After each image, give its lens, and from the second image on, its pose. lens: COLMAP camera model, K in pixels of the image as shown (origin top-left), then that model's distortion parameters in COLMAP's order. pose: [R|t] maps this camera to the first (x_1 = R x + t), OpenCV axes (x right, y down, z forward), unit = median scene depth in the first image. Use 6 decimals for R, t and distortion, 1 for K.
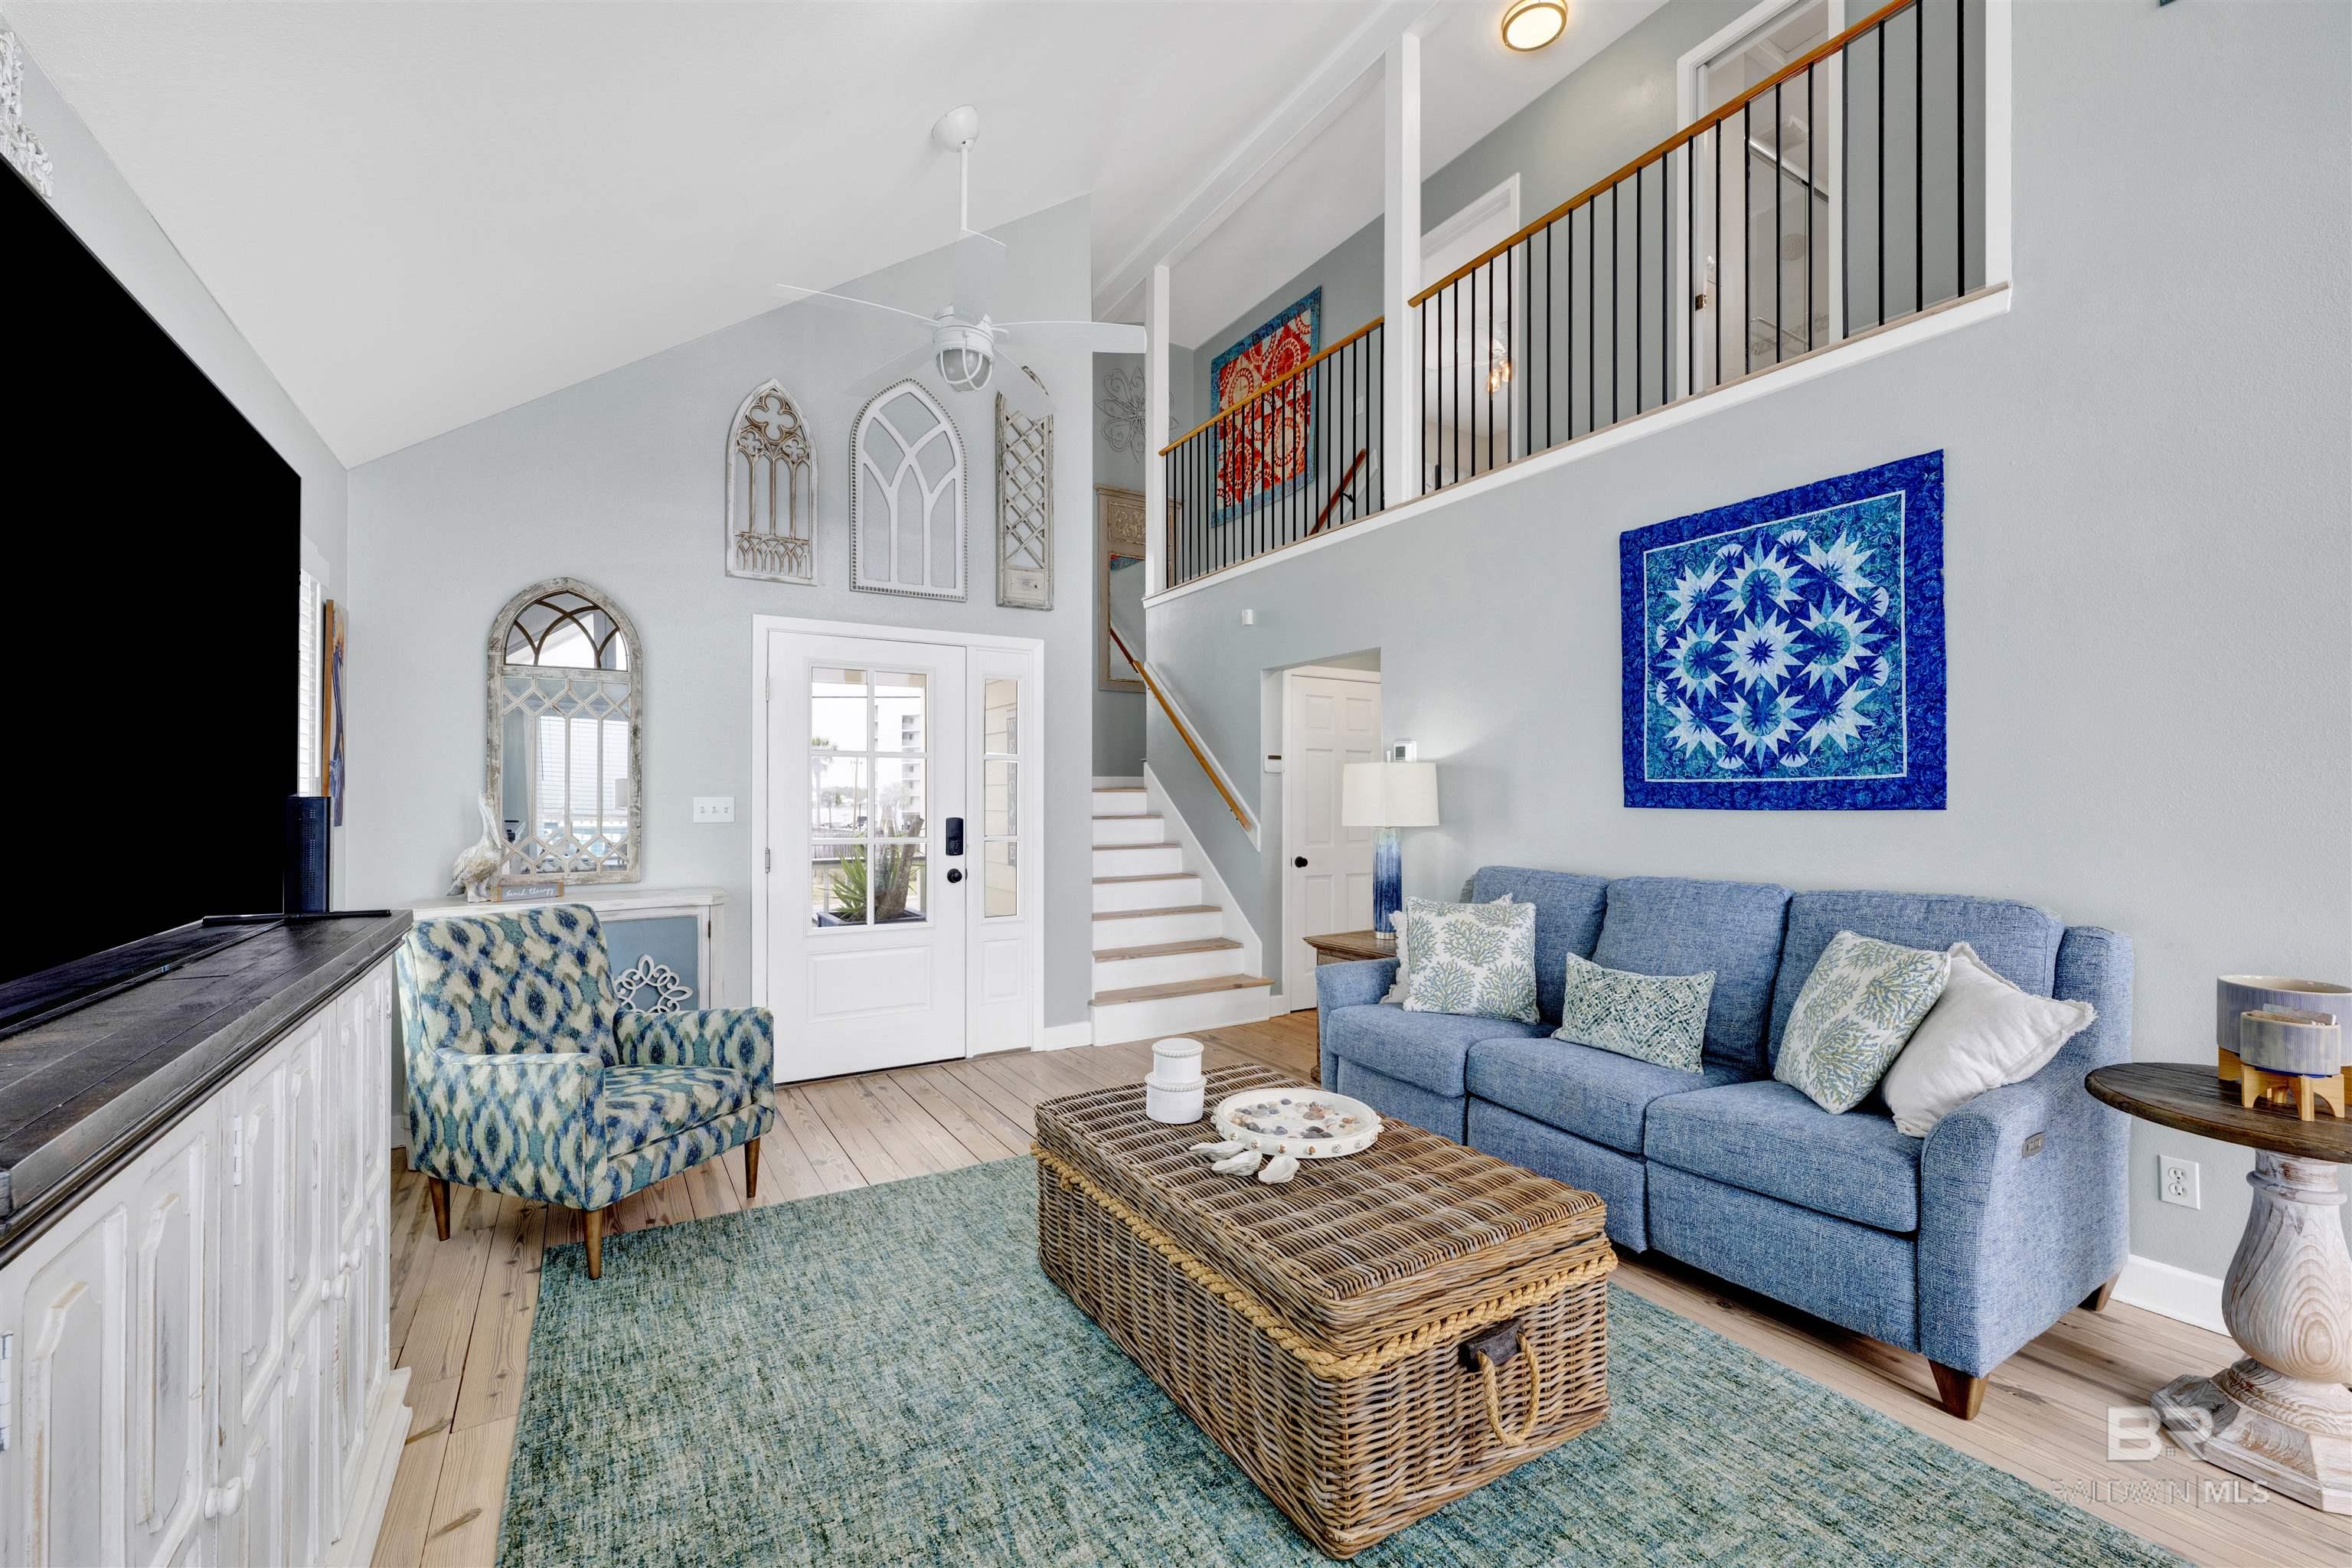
lens RADIAL K [[967.1, 0, 1198.1], [0, 967.1, 796.4], [0, 0, 1]] dist [-0.000177, 0.000252]
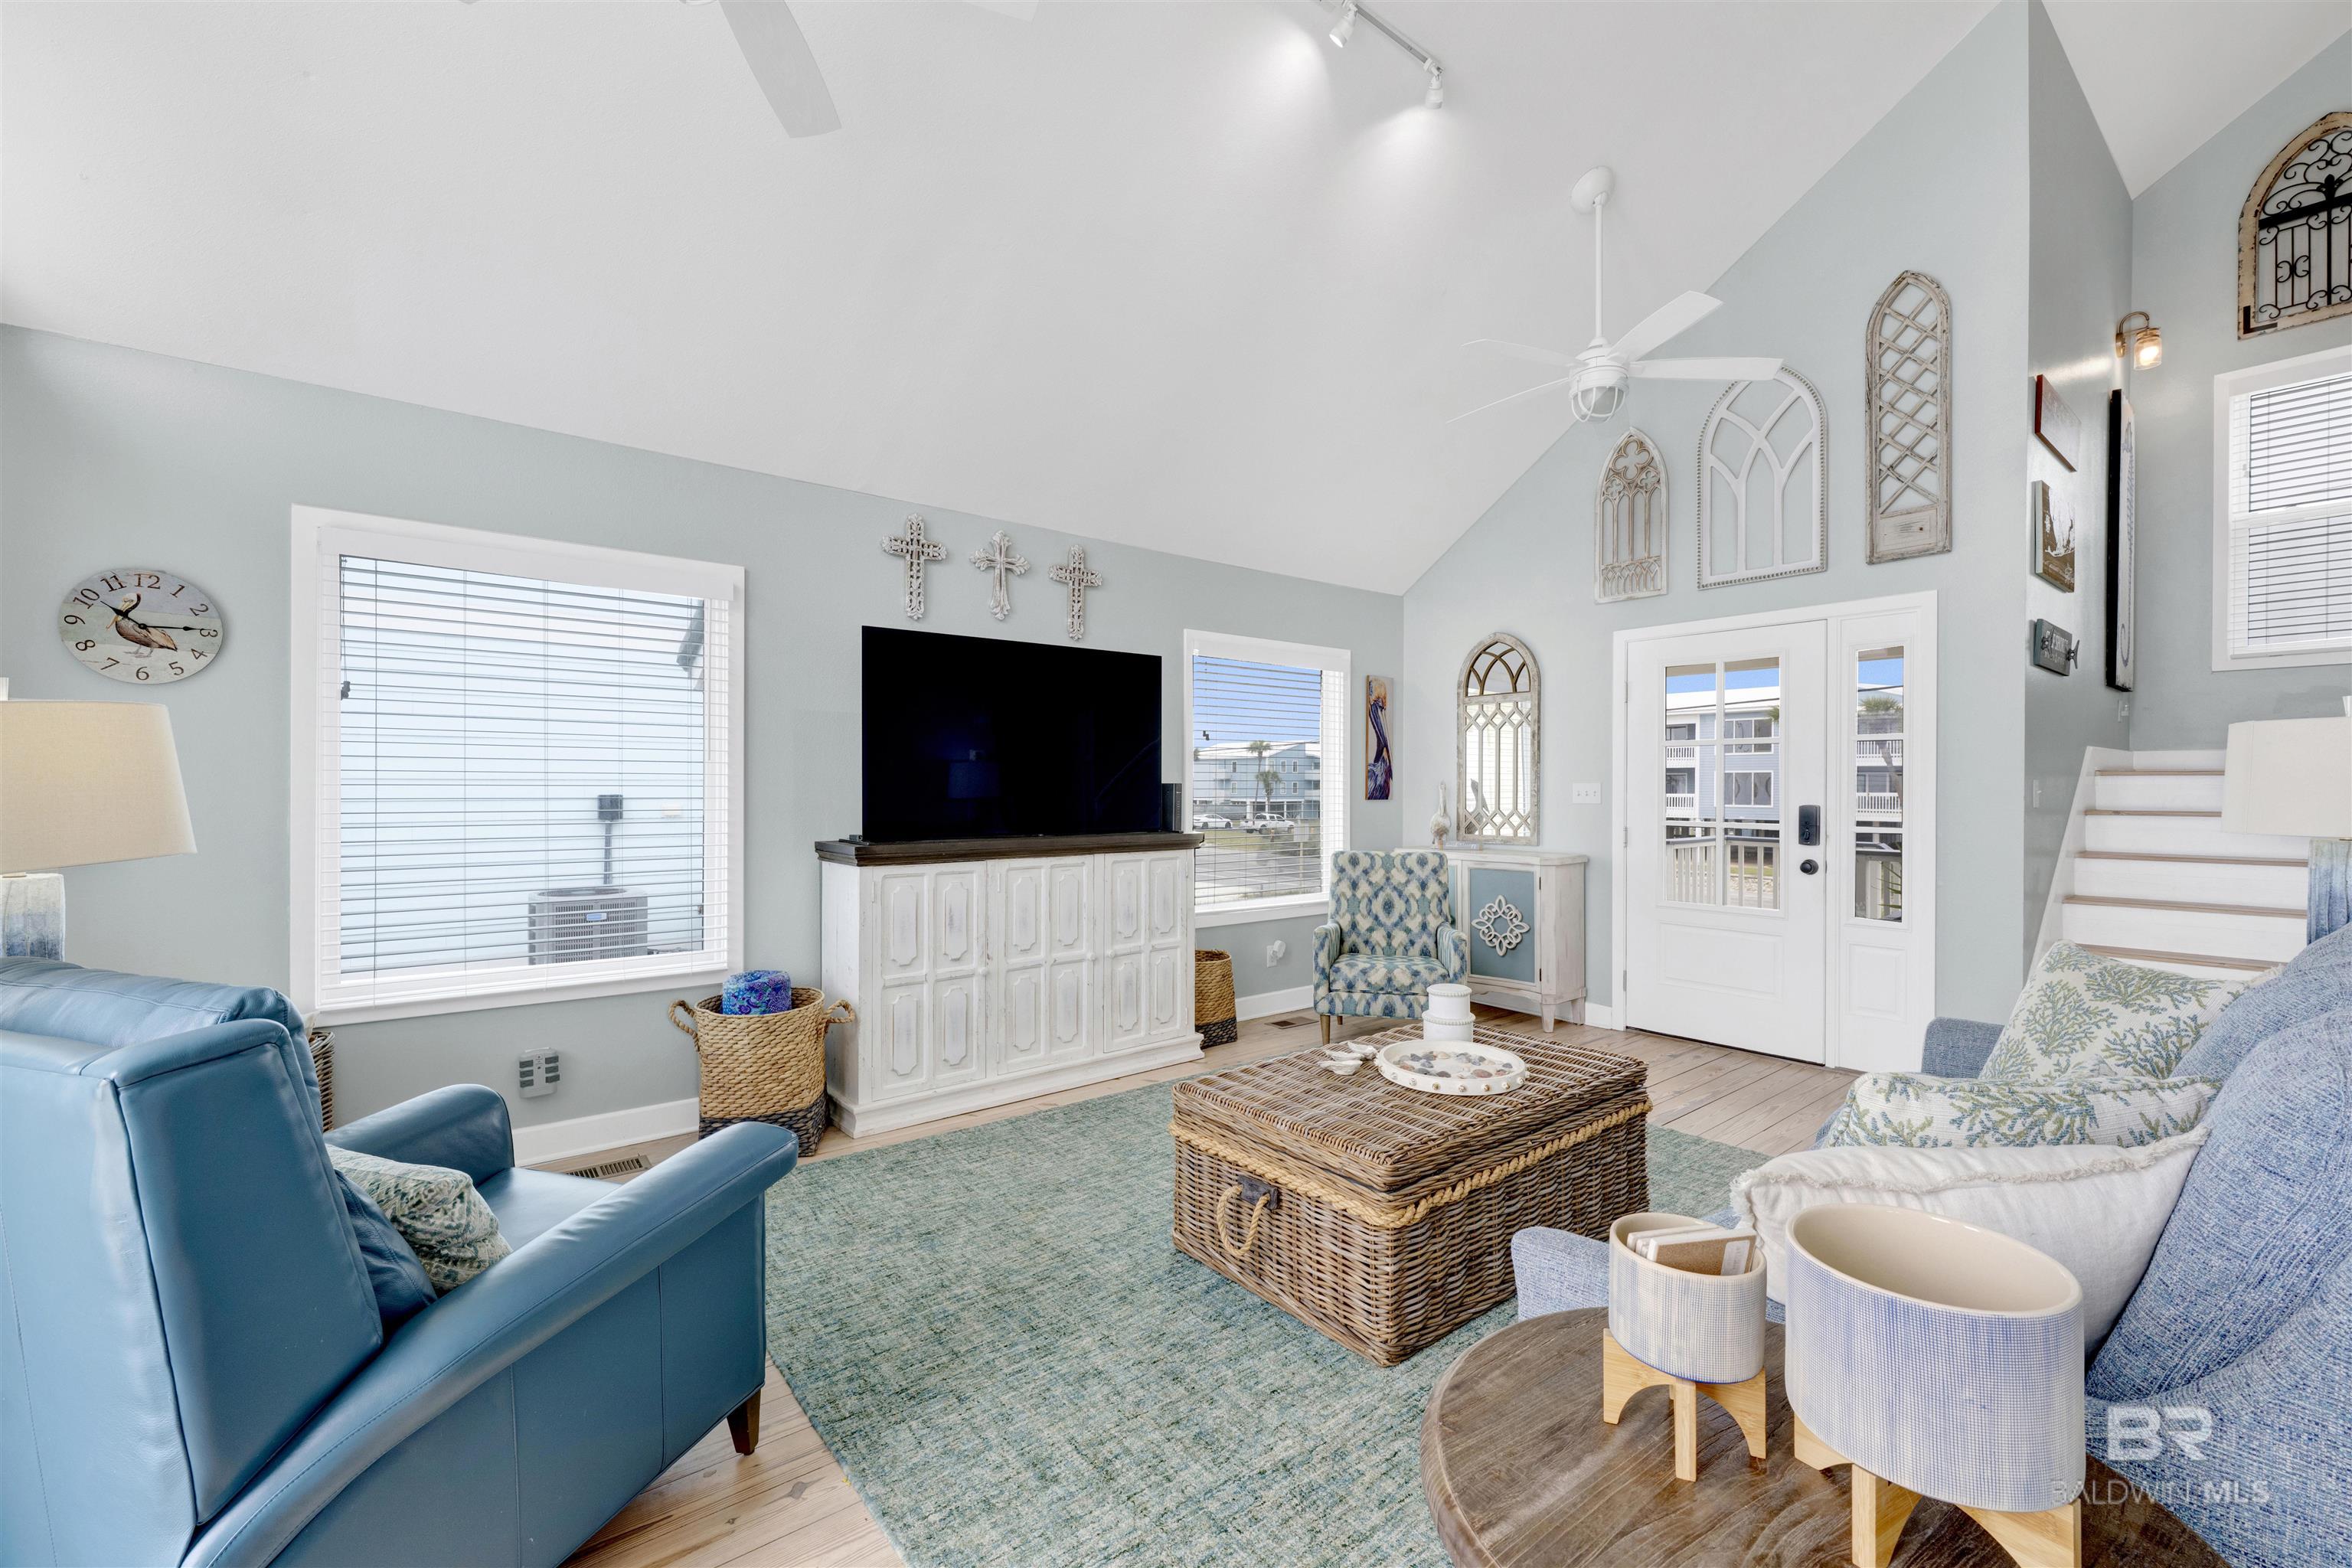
lens RADIAL K [[1014.4, 0, 1189.7], [0, 1014.4, 787.6], [0, 0, 1]] dist [-0.001558, 0.000064]
pose [[0.126664, 0.002816, -0.991942, 0.957866], [0.002204, 0.999993, 0.003120, 0.001462], [0.991943, -0.002581, 0.126657, 0.416214]]
